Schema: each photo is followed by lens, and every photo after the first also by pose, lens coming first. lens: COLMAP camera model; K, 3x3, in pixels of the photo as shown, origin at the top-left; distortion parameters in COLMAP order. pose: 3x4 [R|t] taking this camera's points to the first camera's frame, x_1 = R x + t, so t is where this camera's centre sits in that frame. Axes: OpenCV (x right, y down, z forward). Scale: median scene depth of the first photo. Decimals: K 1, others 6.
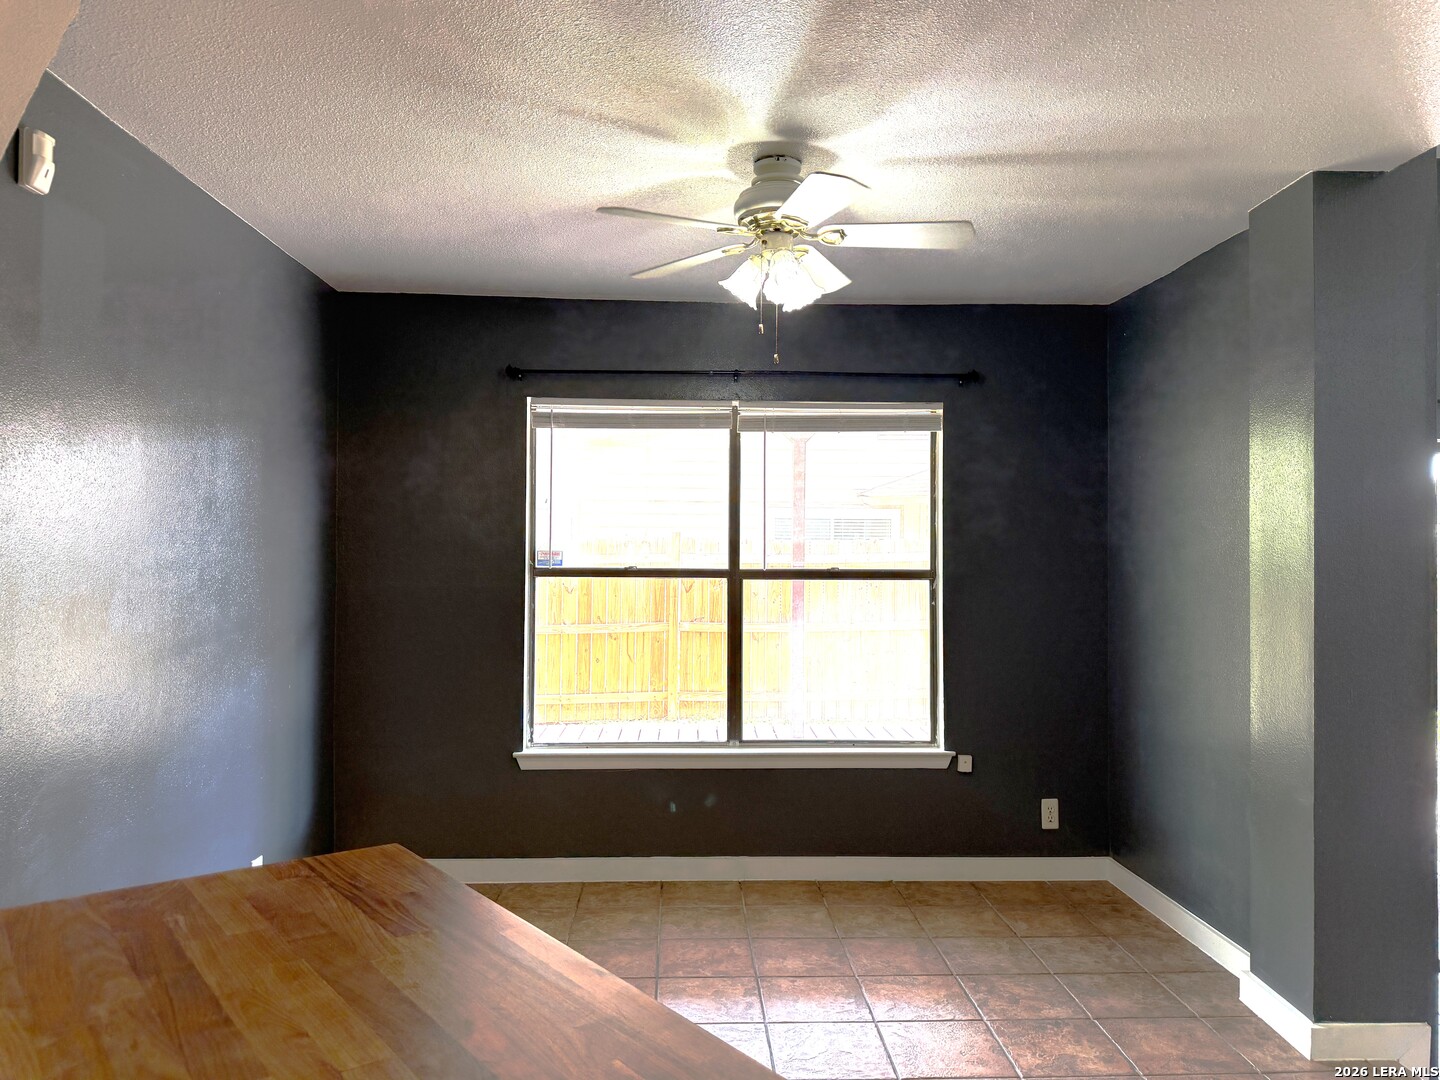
lens RADIAL K [[1004.8, 0, 701.4], [0, 1004.8, 520.1], [0, 0, 1]] dist [0.049031, -0.055995]
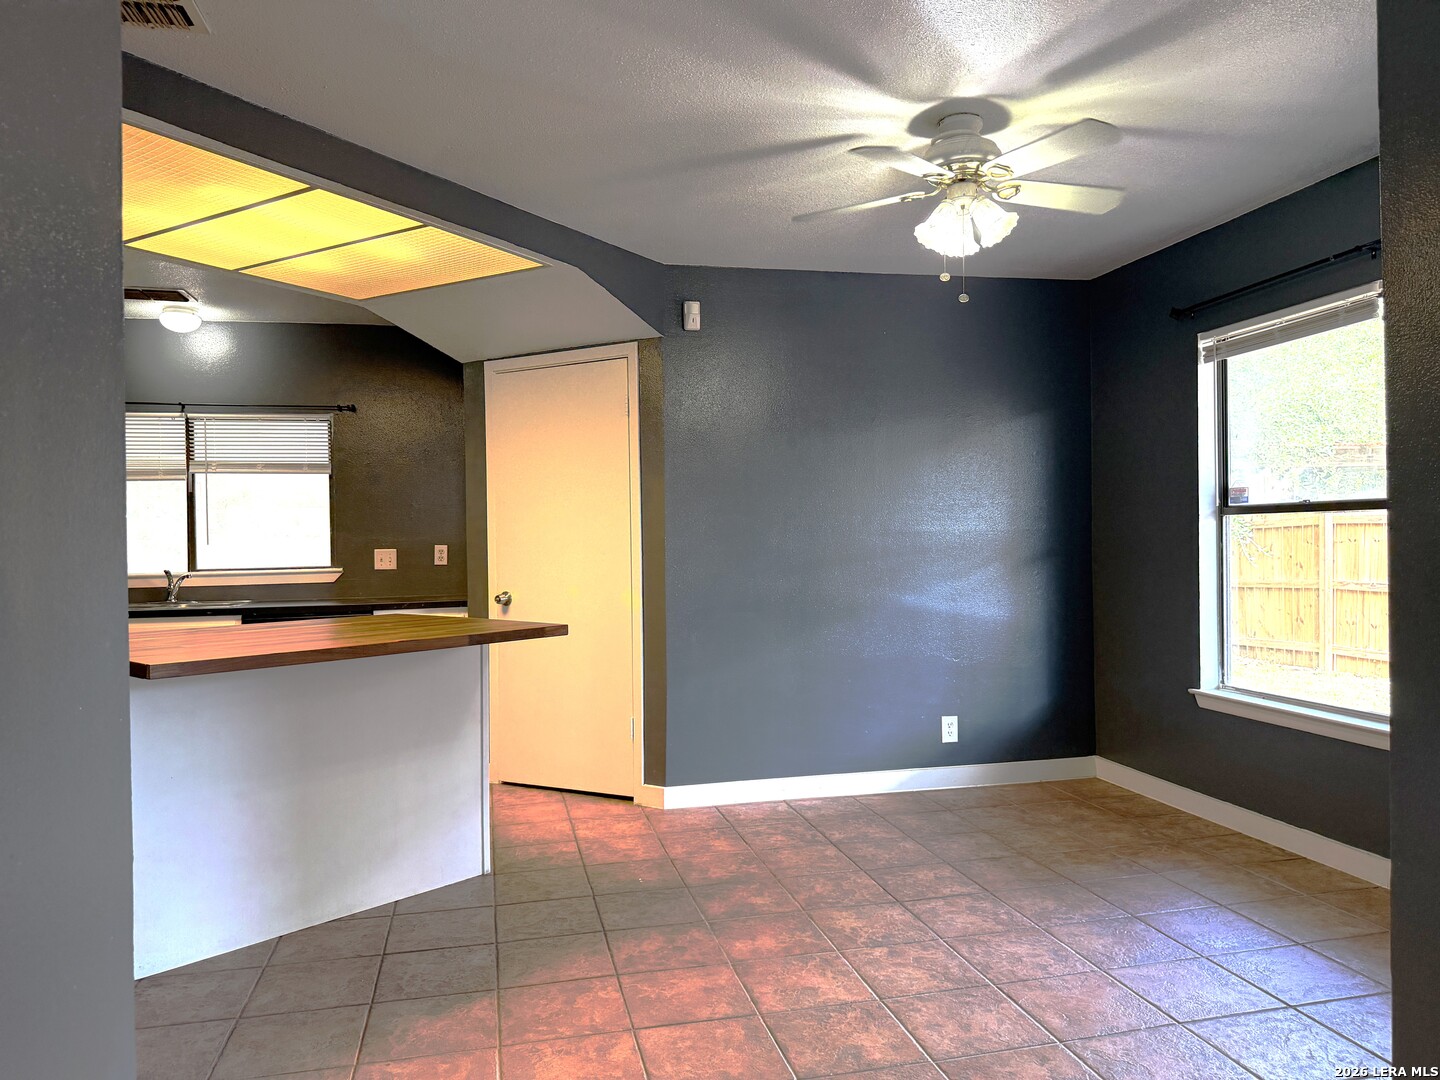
lens RADIAL K [[1004.8, 0, 690.2], [0, 1004.8, 540.2], [0, 0, 1]] dist [0.049031, -0.055995]
pose [[0.183332, -0.004116, -0.983042, 0.718345], [0.057997, 0.998295, 0.006637, 0.045063], [0.981339, -0.058230, 0.183258, 0.324778]]
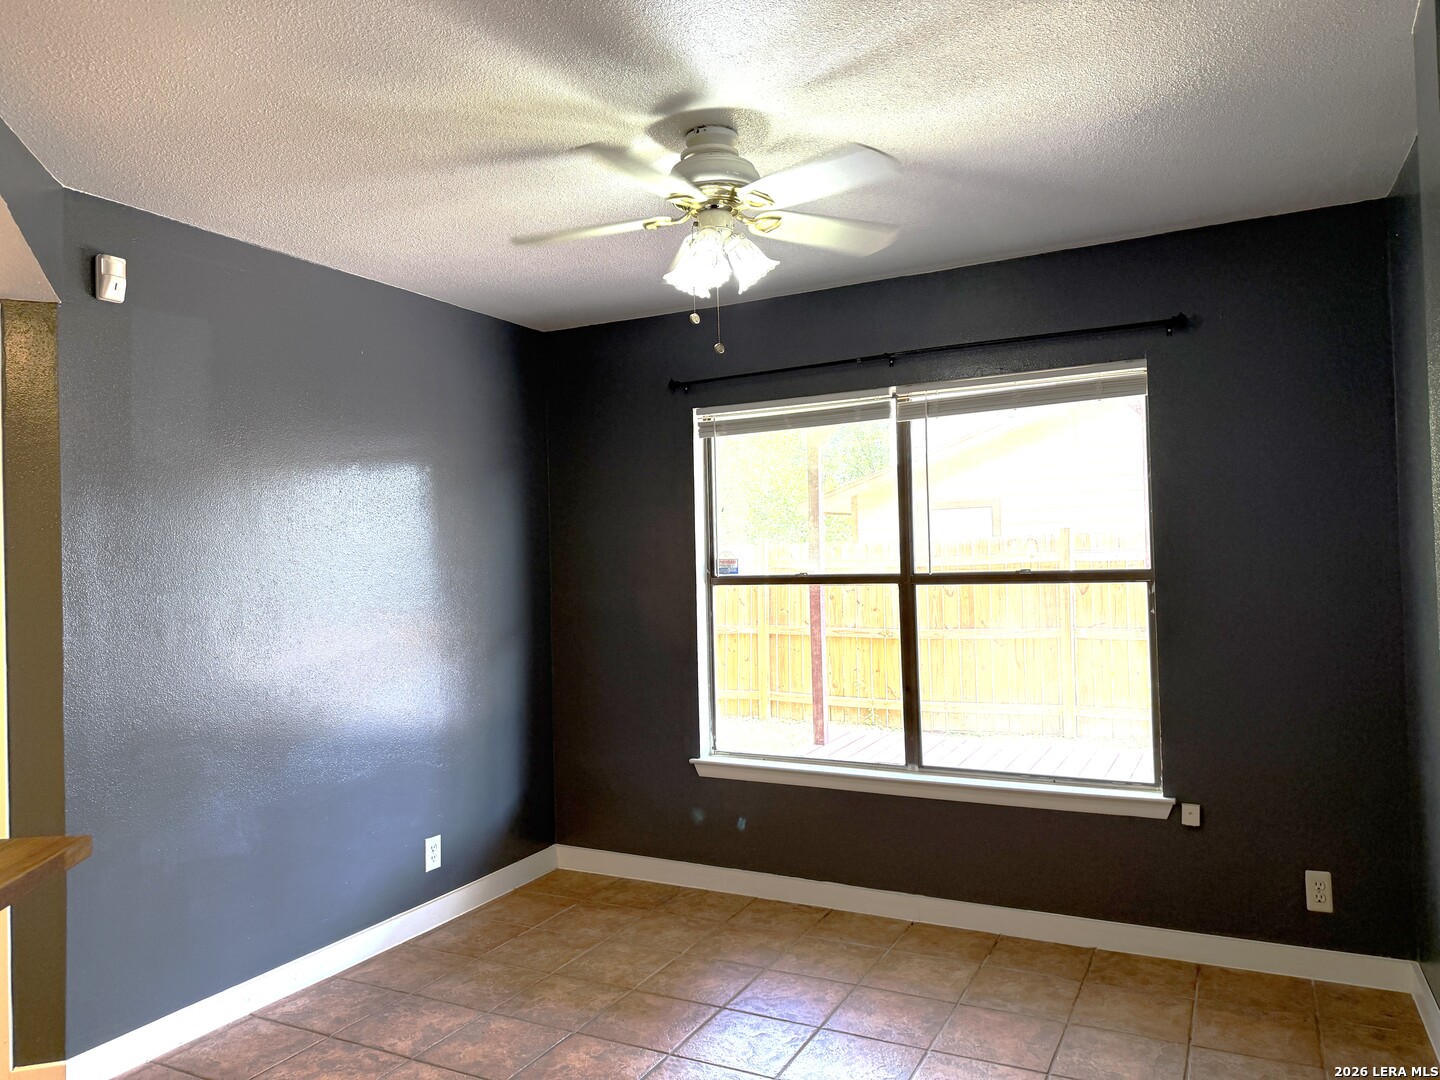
lens RADIAL K [[1004.8, 0, 706.1], [0, 1004.8, 530.1], [0, 0, 1]] dist [0.049031, -0.055995]
pose [[0.867506, -0.045412, -0.495350, 0.334438], [0.050205, 0.998732, -0.003635, 0.004077], [0.494887, -0.021716, 0.868686, 0.132725]]
